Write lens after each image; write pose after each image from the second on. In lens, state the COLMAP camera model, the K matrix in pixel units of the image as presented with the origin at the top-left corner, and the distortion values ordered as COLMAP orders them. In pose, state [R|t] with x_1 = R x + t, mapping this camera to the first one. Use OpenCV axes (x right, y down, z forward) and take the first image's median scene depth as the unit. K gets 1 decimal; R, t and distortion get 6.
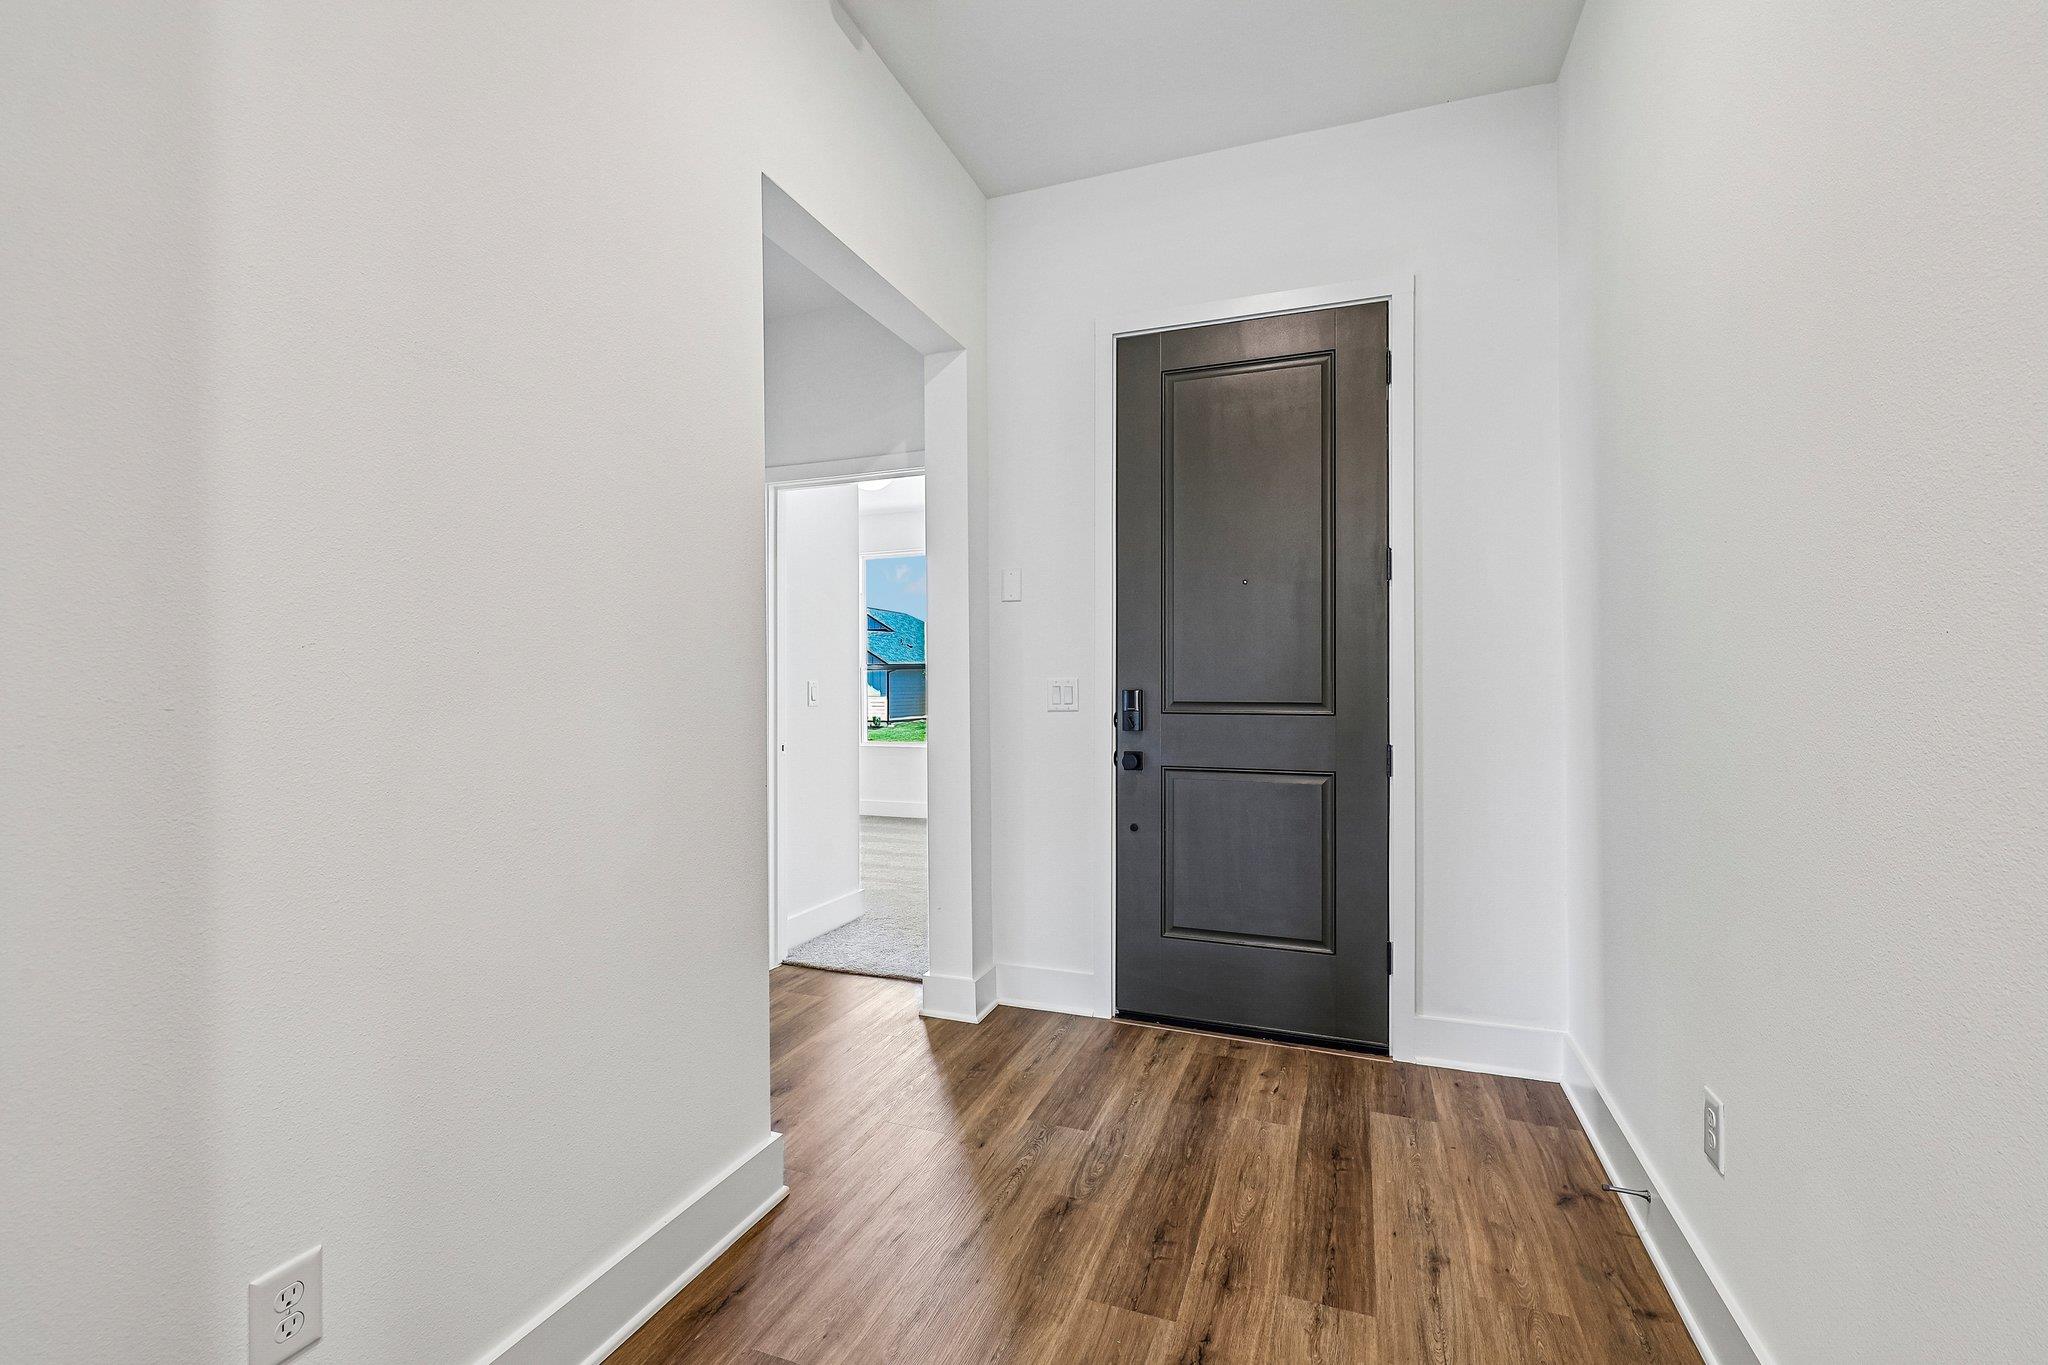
lens RADIAL K [[850.2, 0, 1059.9], [0, 850.2, 686.3], [0, 0, 1]] dist [0.047845, 0.000158]
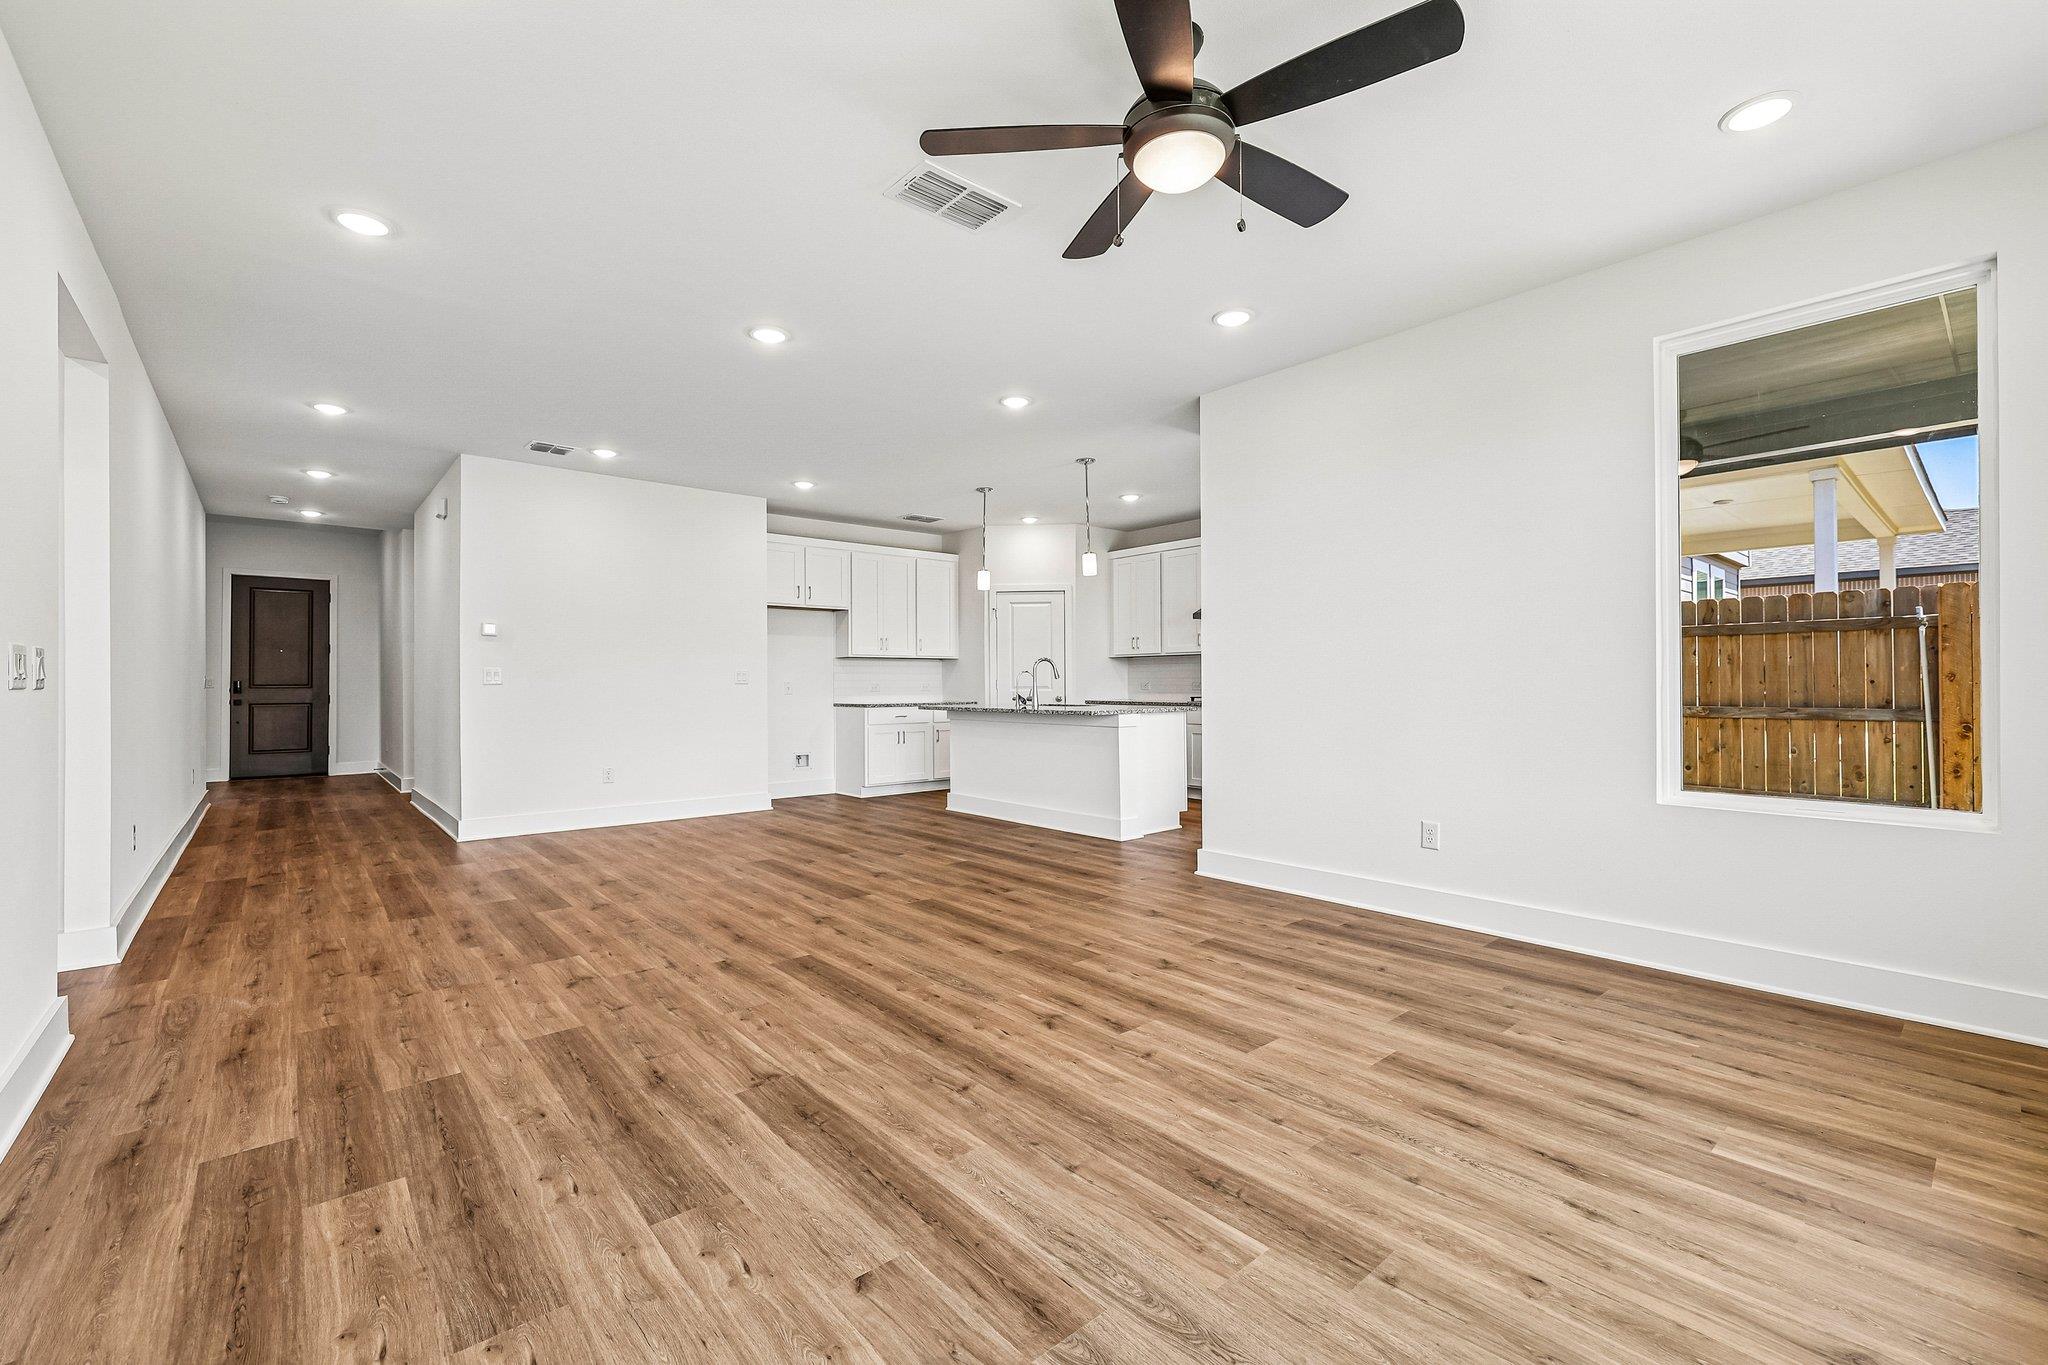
lens RADIAL K [[861.9, 0, 1026.8], [0, 861.9, 674.5], [0, 0, 1]] dist [0.000519, 0.000198]
pose [[0.500998, -0.004707, 0.865436, -1.275998], [-0.018078, 0.999710, 0.015902, -0.130963], [-0.865260, -0.023613, 0.500768, -3.331244]]
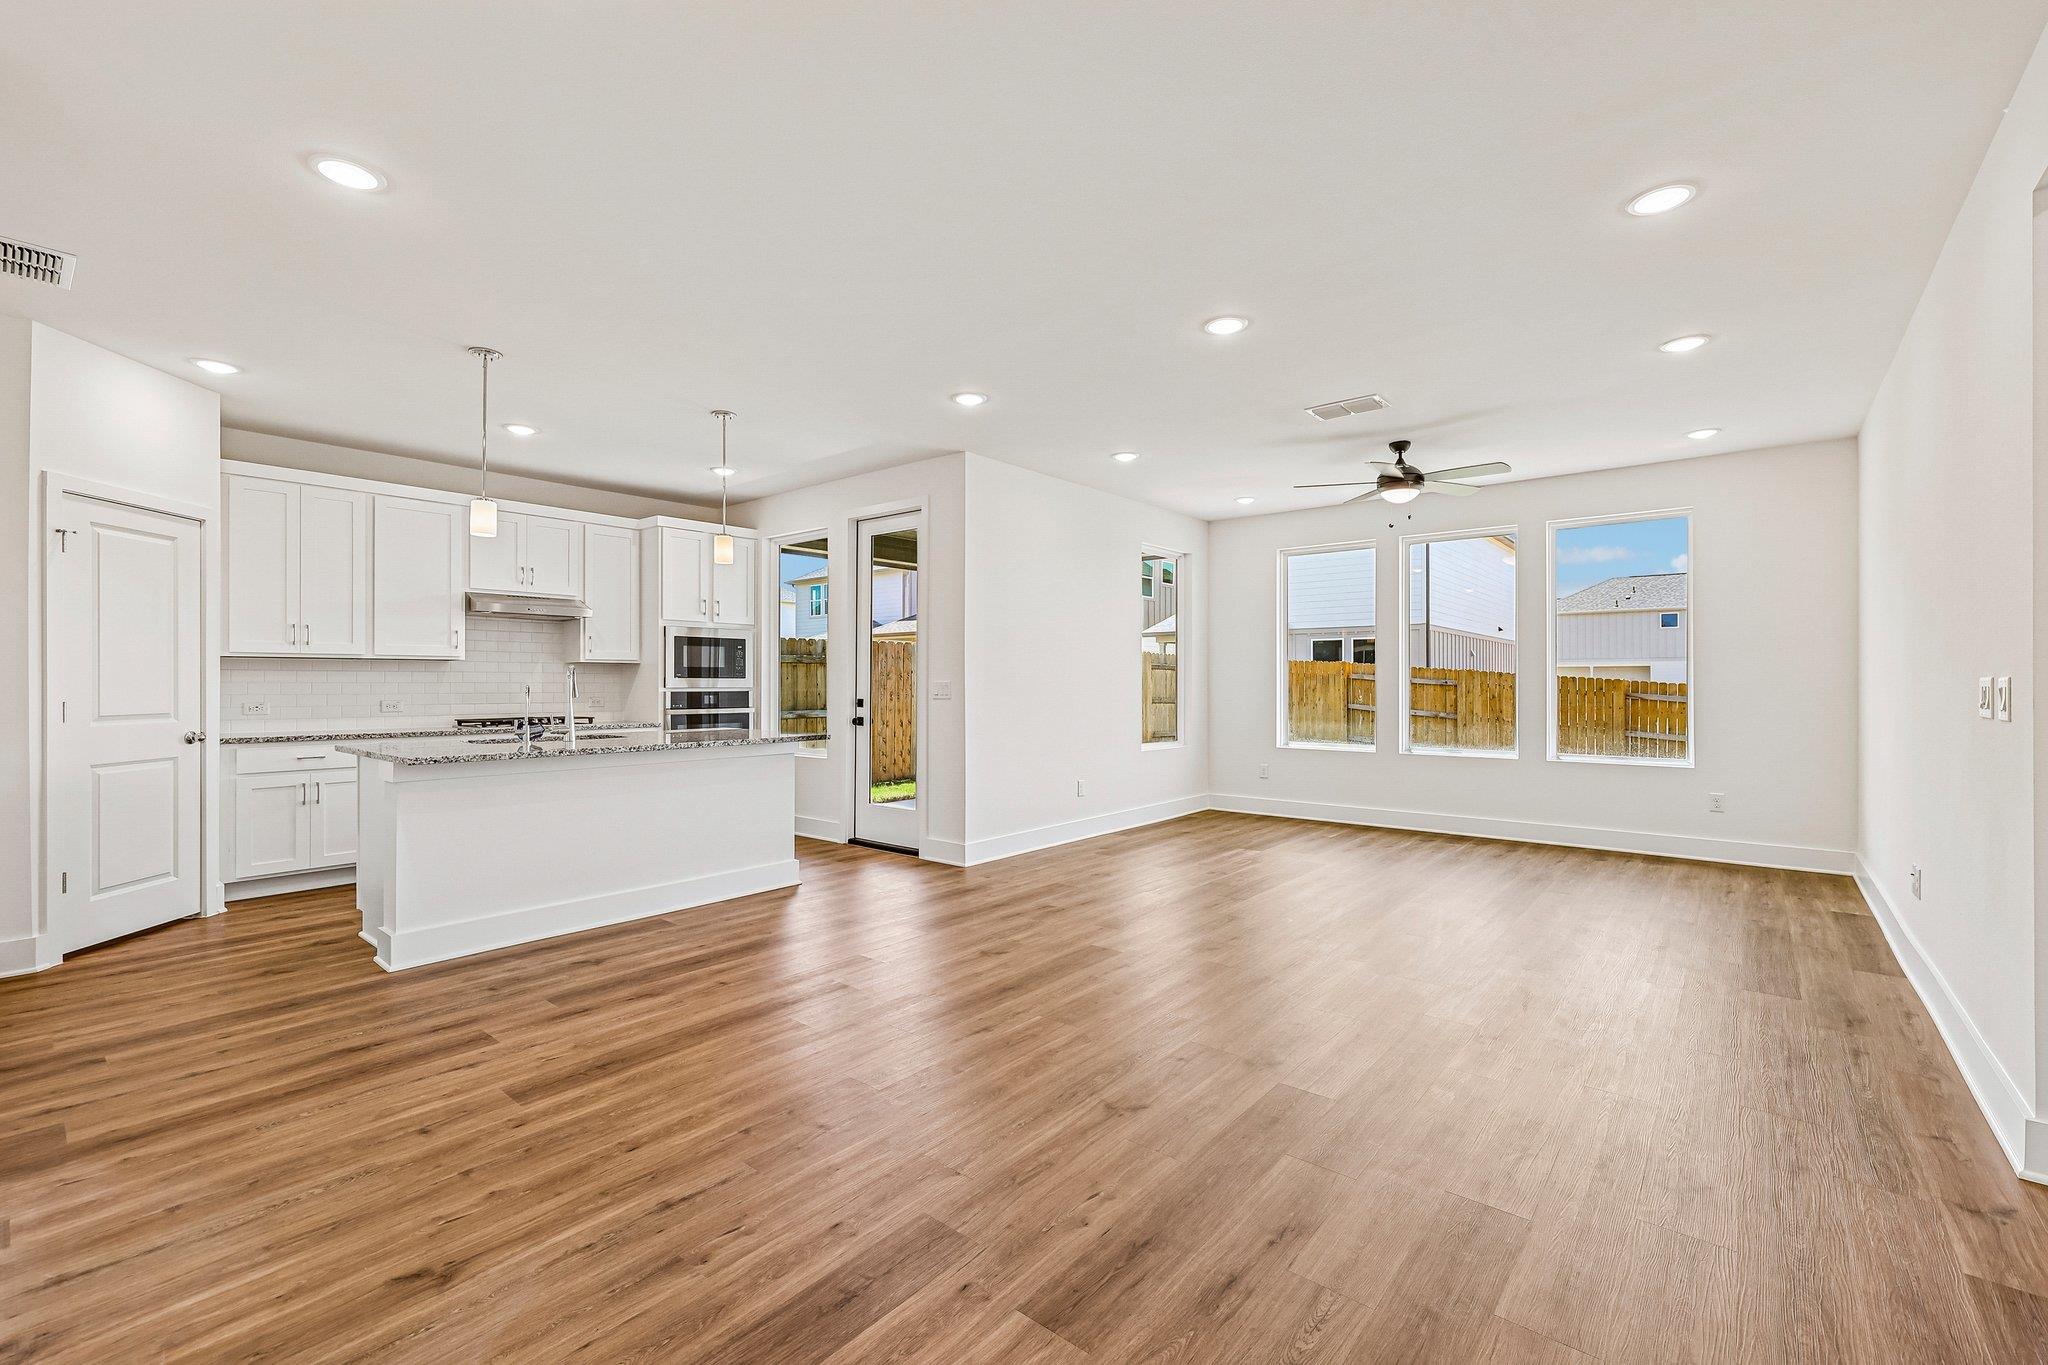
lens RADIAL K [[862.5, 0, 1028.3], [0, 862.5, 680.4], [0, 0, 1]] dist [-0.001110, 0.000602]
pose [[-0.935034, -0.007673, 0.354474, -0.506173], [-0.019851, 0.999330, -0.030734, -0.083597], [-0.354001, -0.035774, -0.934561, -1.119658]]
